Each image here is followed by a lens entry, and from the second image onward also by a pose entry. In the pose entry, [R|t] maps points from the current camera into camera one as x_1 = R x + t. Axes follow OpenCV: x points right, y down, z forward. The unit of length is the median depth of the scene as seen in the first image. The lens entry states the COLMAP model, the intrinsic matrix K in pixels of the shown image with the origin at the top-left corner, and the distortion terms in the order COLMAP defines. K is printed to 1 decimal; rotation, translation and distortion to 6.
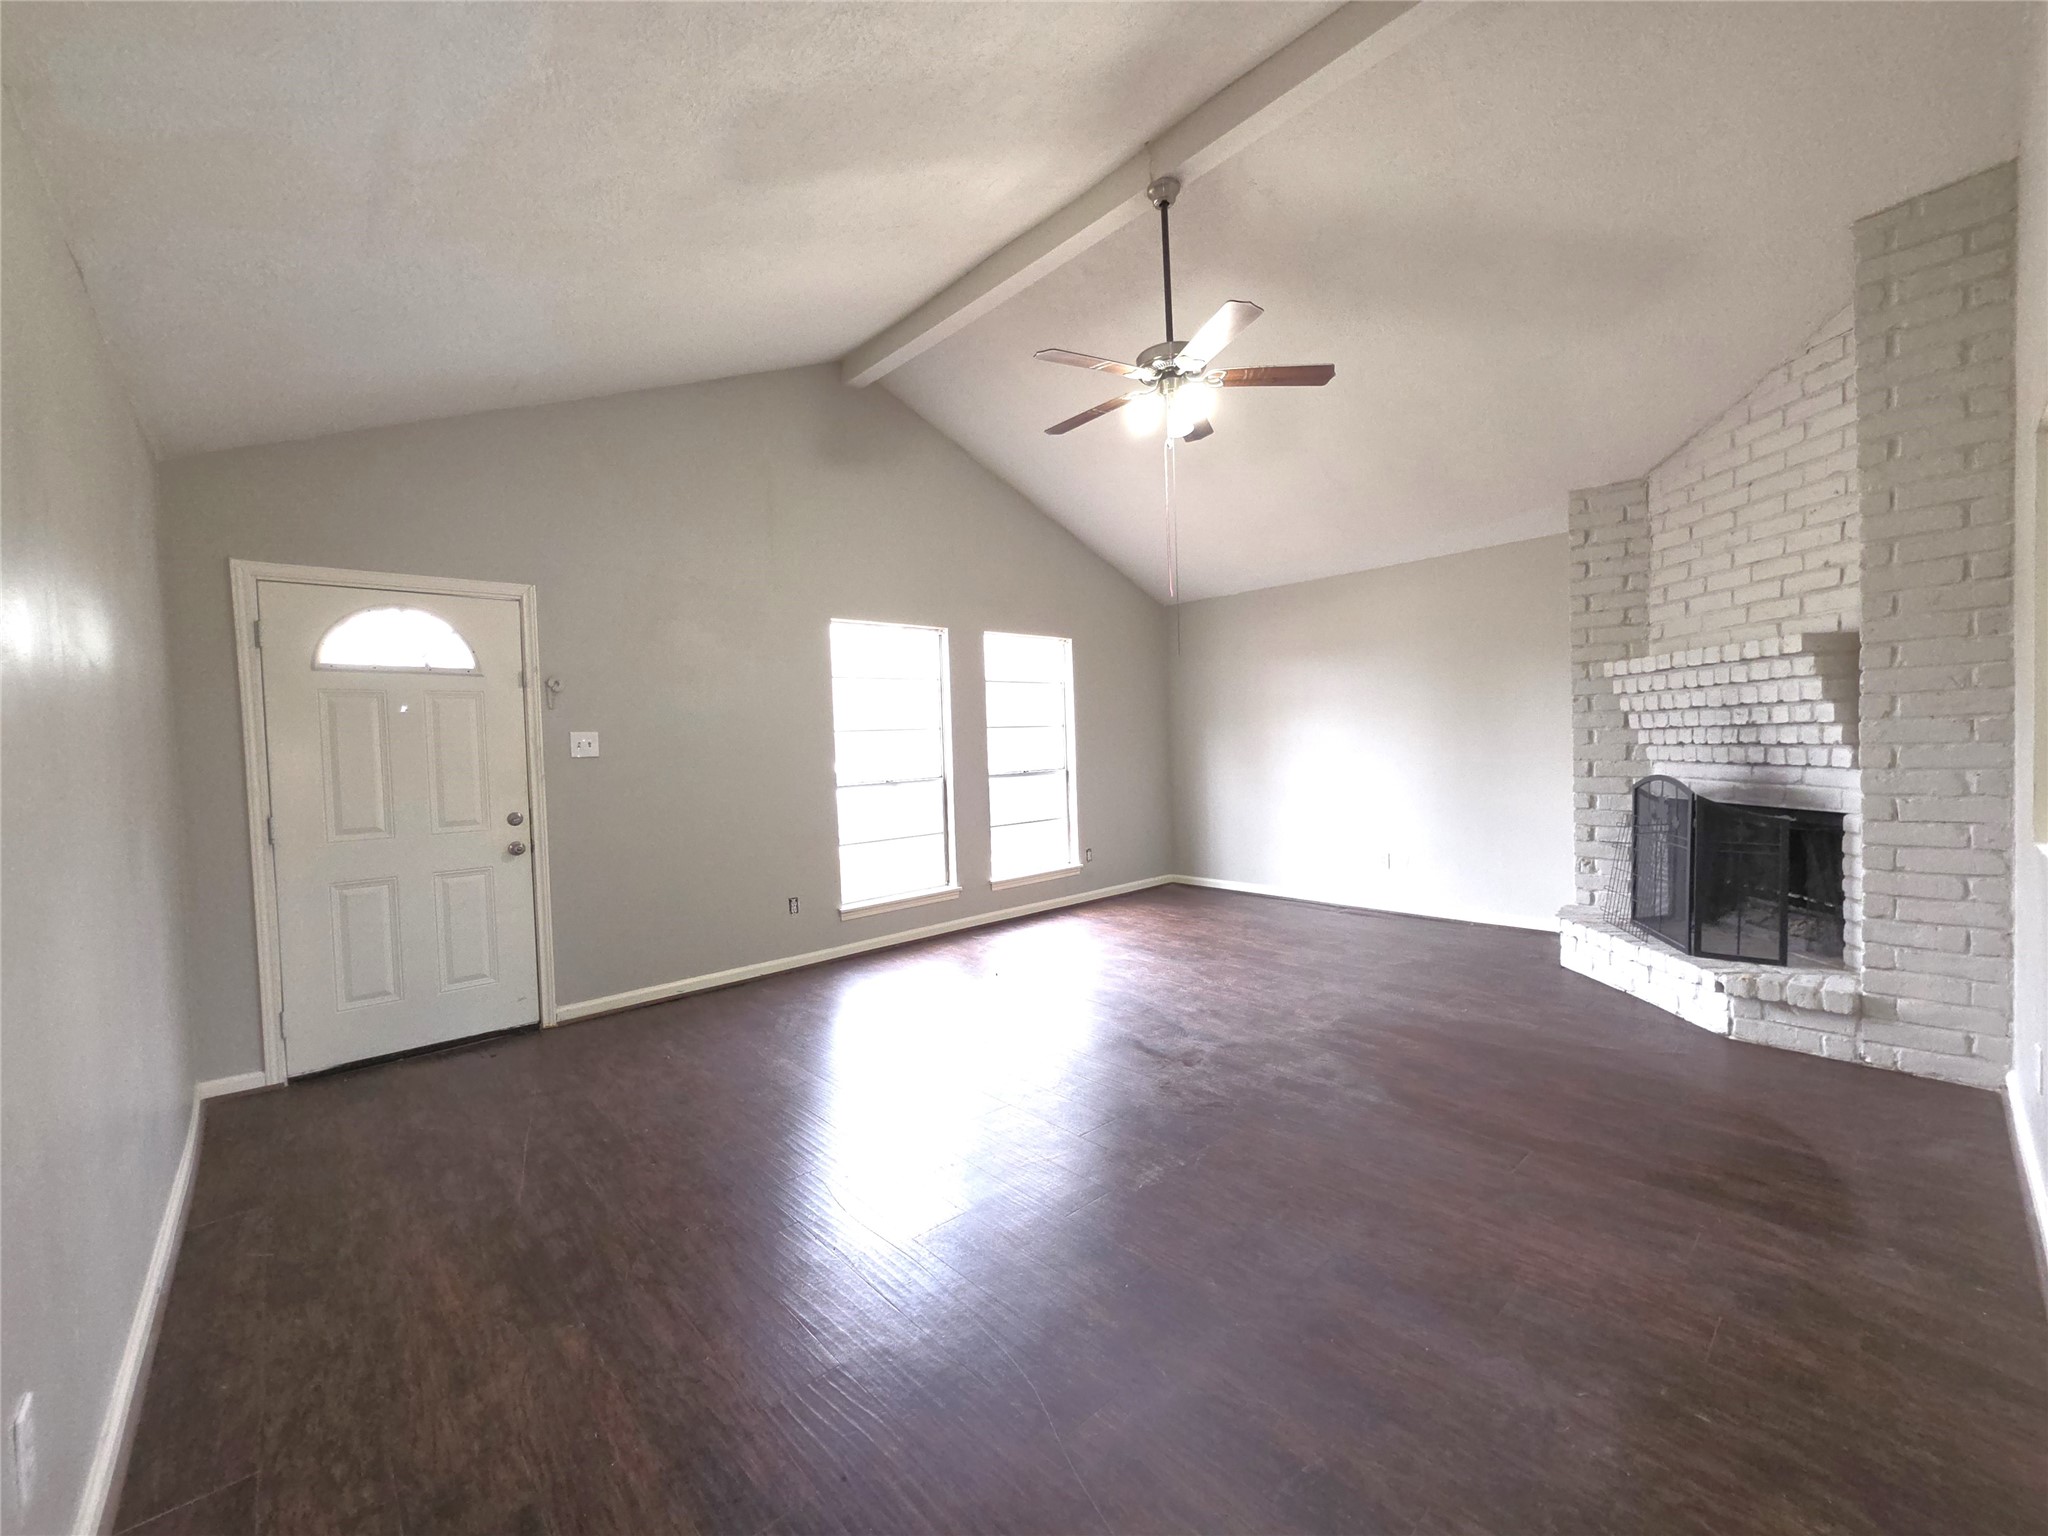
lens RADIAL K [[814.7, 0, 1019.3], [0, 814.7, 768.4], [0, 0, 1]] dist [0.001317, 0.000105]
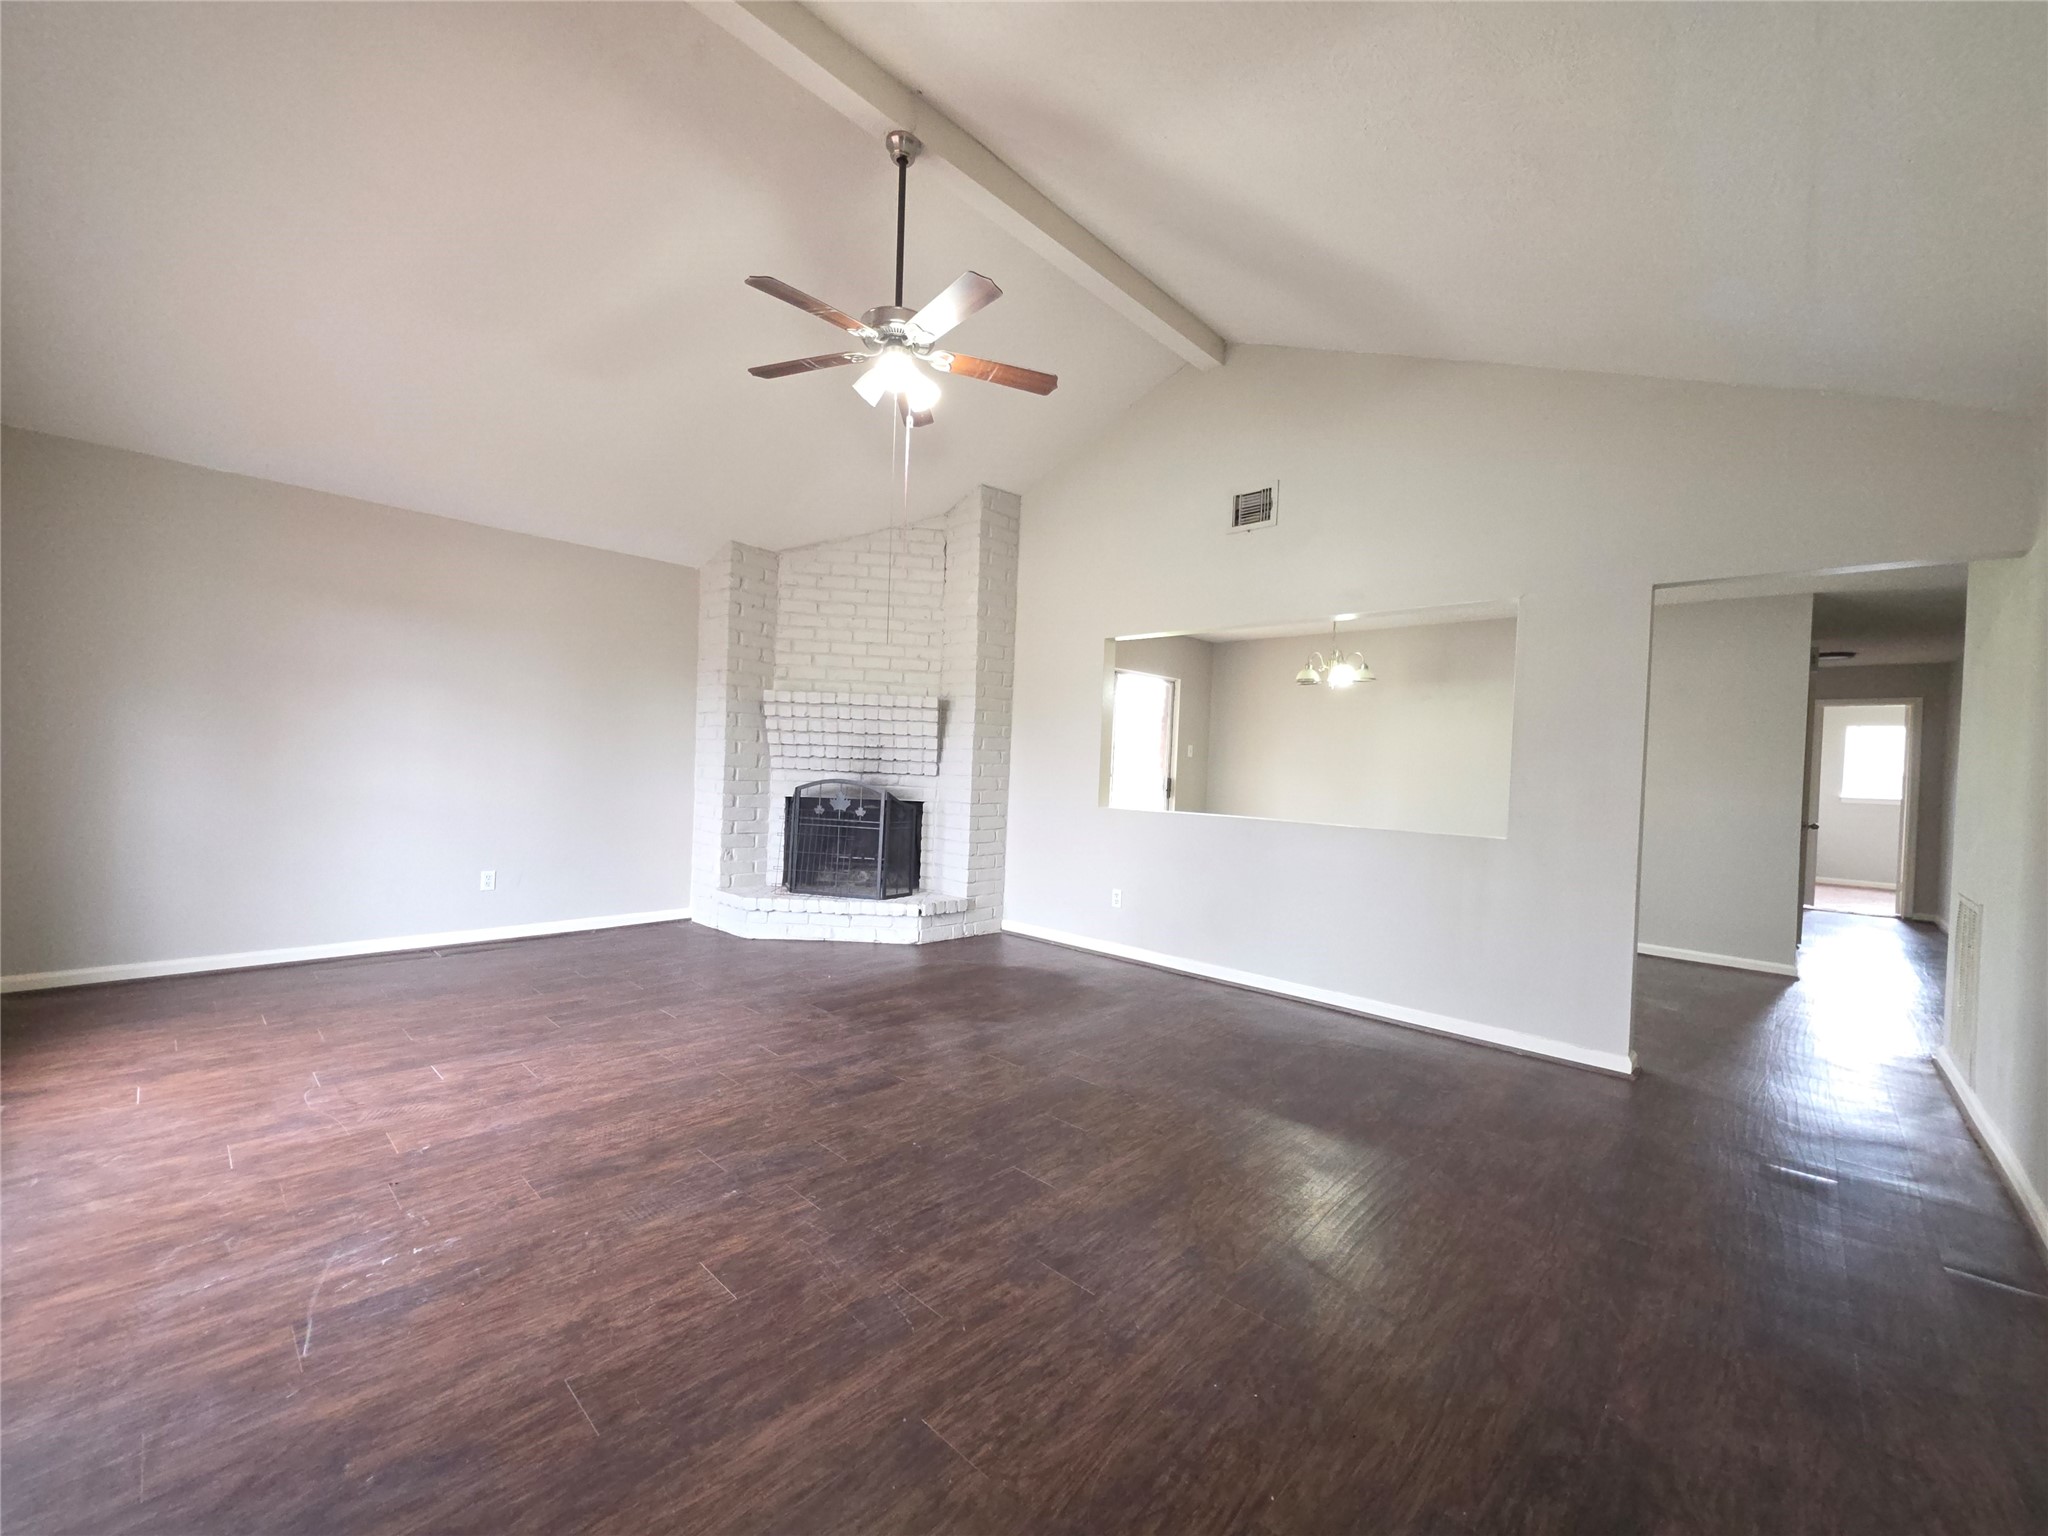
lens RADIAL K [[814.7, 0, 1019.3], [0, 814.7, 768.4], [0, 0, 1]] dist [0.001317, 0.000105]
pose [[-0.069790, 0.020468, 0.997352, -0.675974], [-0.010030, 0.999725, -0.021218, 0.017496], [-0.997511, -0.011485, -0.069566, 0.836191]]
